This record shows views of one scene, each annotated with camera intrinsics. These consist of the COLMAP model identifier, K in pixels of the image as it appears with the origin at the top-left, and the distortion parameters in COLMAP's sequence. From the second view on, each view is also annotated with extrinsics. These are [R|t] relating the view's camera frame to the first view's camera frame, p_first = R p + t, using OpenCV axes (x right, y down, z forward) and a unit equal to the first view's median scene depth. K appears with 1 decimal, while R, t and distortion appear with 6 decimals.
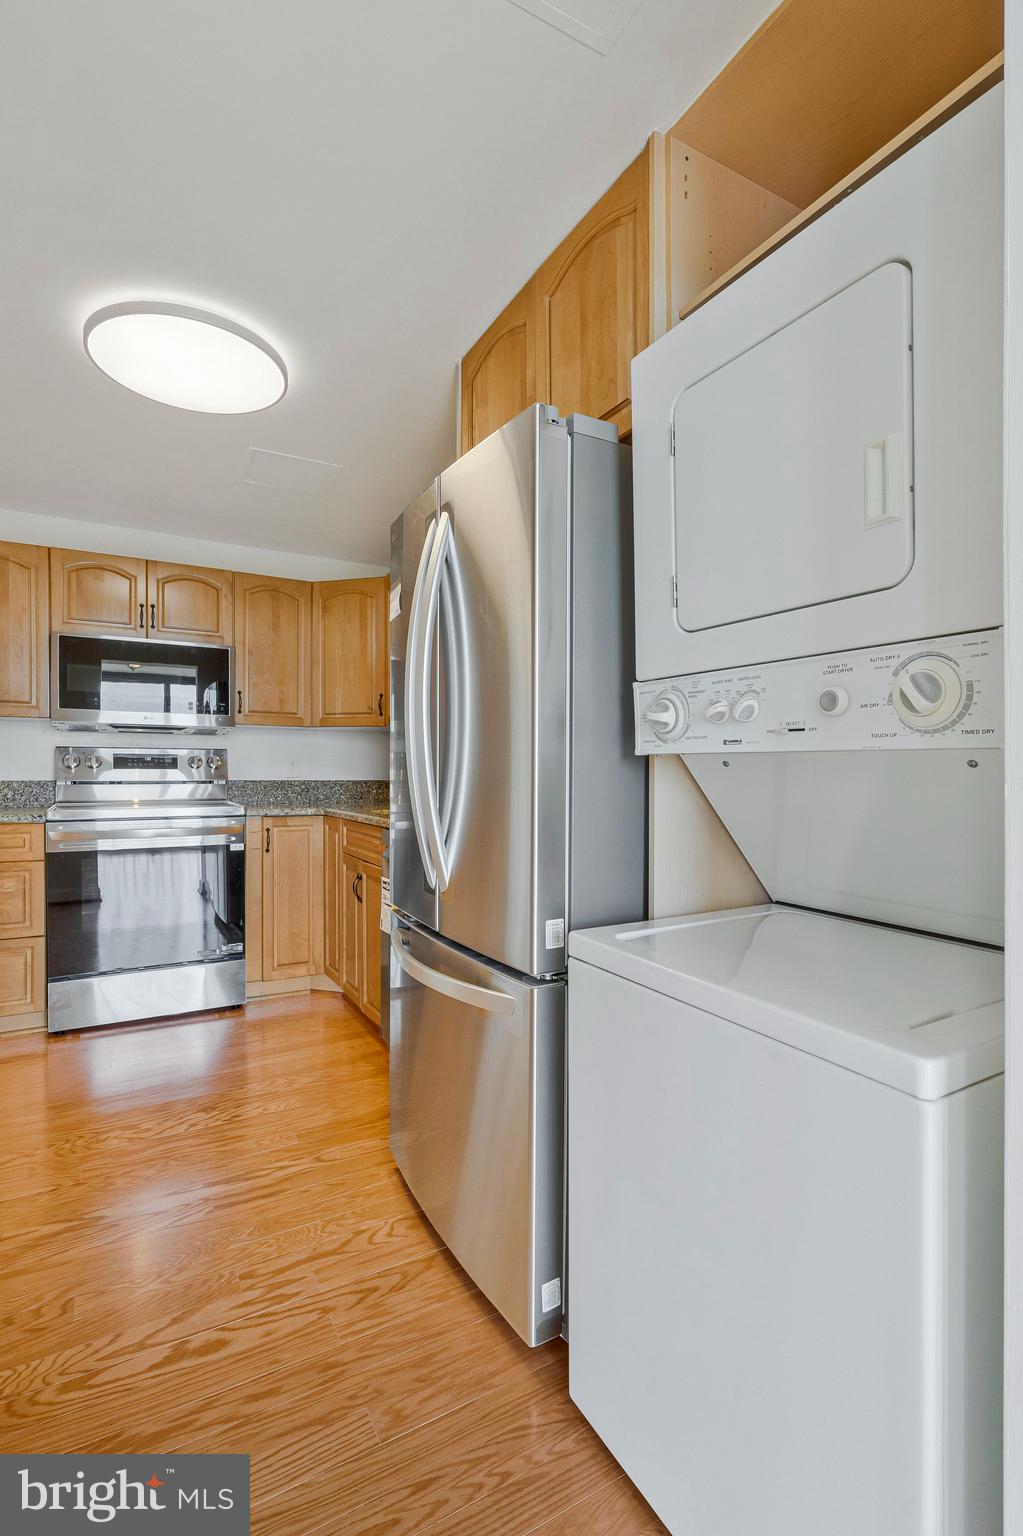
lens RADIAL K [[710.0, 0, 535.7], [0, 710.0, 767.2], [0, 0, 1]] dist [-0.008608, 0.003461]
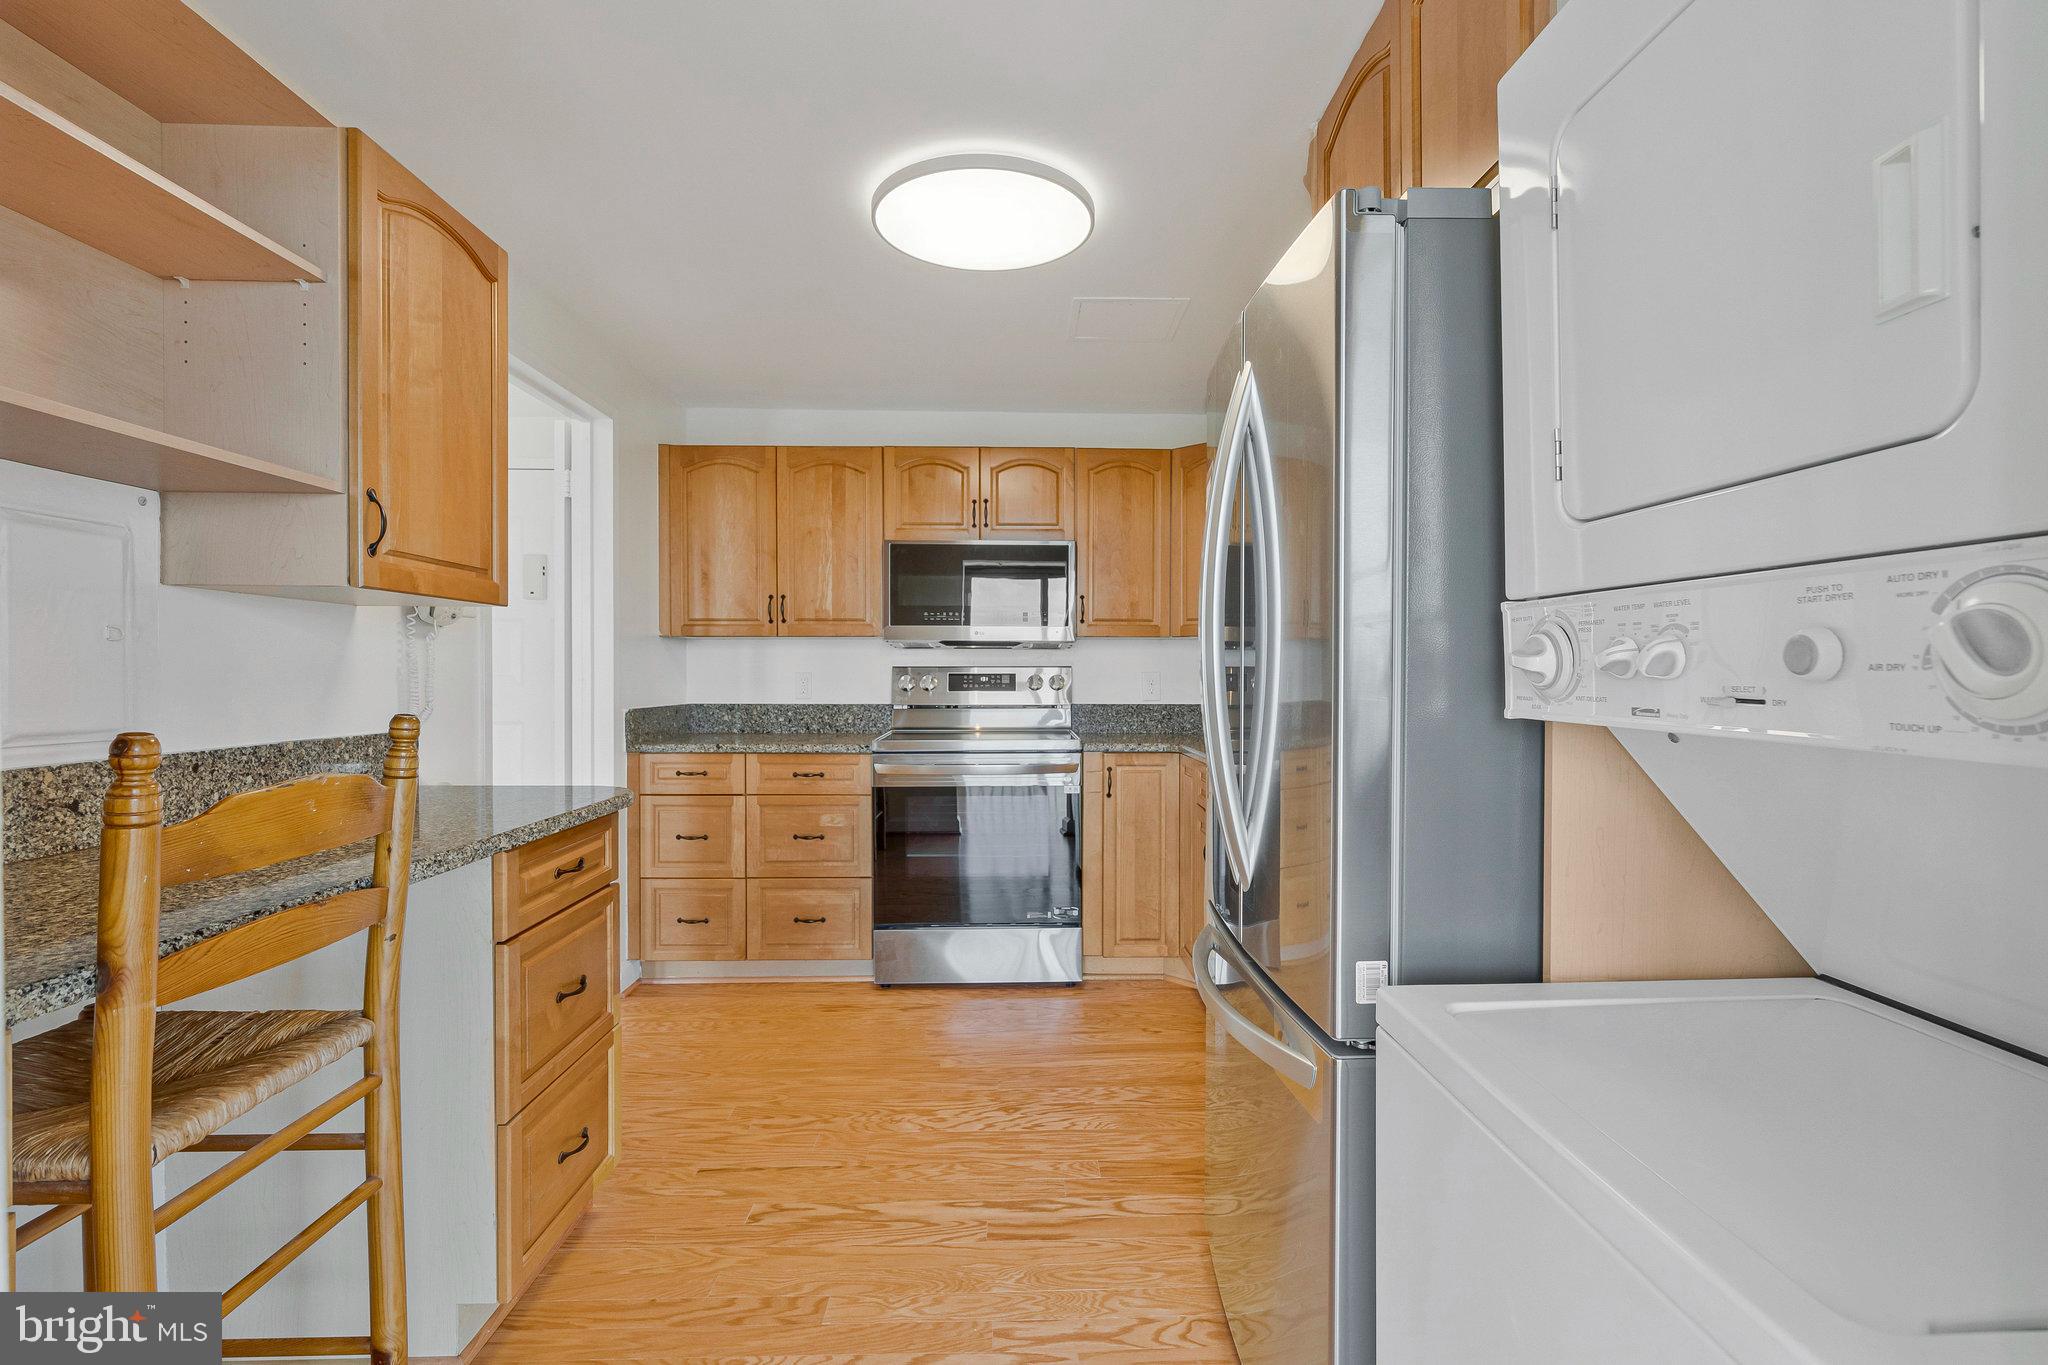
lens RADIAL K [[946.7, 0, 1060.8], [0, 946.7, 686.4], [0, 0, 1]] dist [-0.008608, 0.003461]
pose [[0.886512, 0.009205, -0.462615, 0.133778], [-0.002570, 0.999885, 0.014971, -0.042531], [0.462699, -0.012083, 0.886433, 0.061375]]
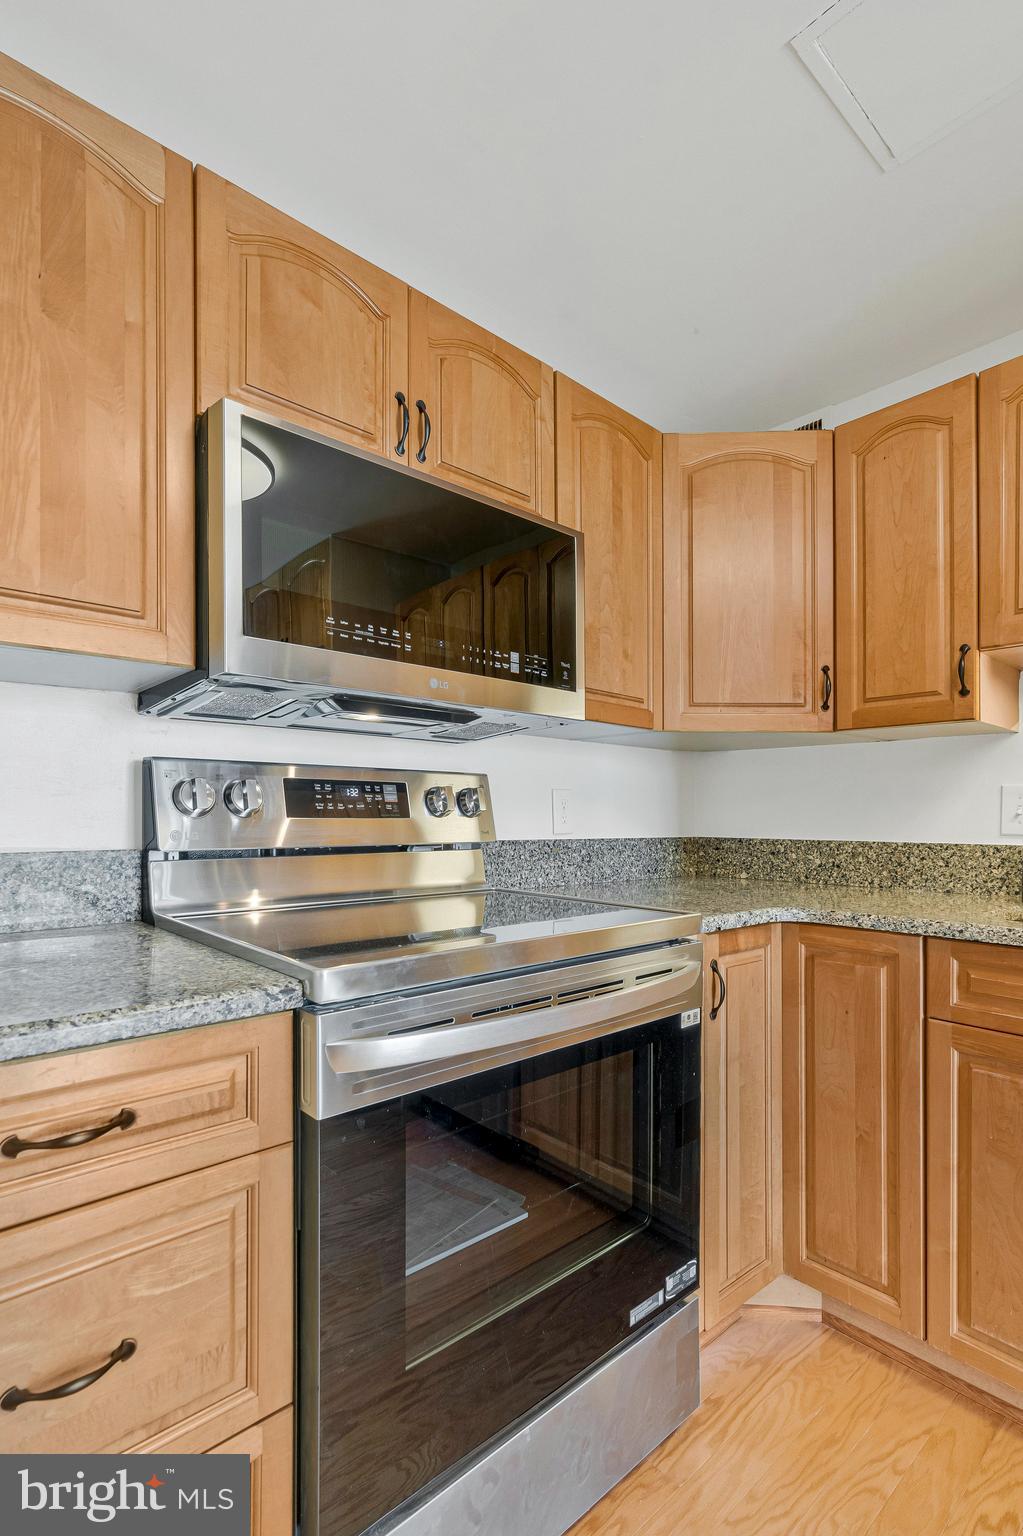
lens RADIAL K [[710.0, 0, 504.2], [0, 710.0, 810.0], [0, 0, 1]] dist [-0.008608, 0.003461]
pose [[0.982959, 0.002151, 0.183813, -1.140628], [-0.001663, 0.999995, -0.002807, -0.002104], [-0.183818, 0.002453, 0.982957, 1.213978]]
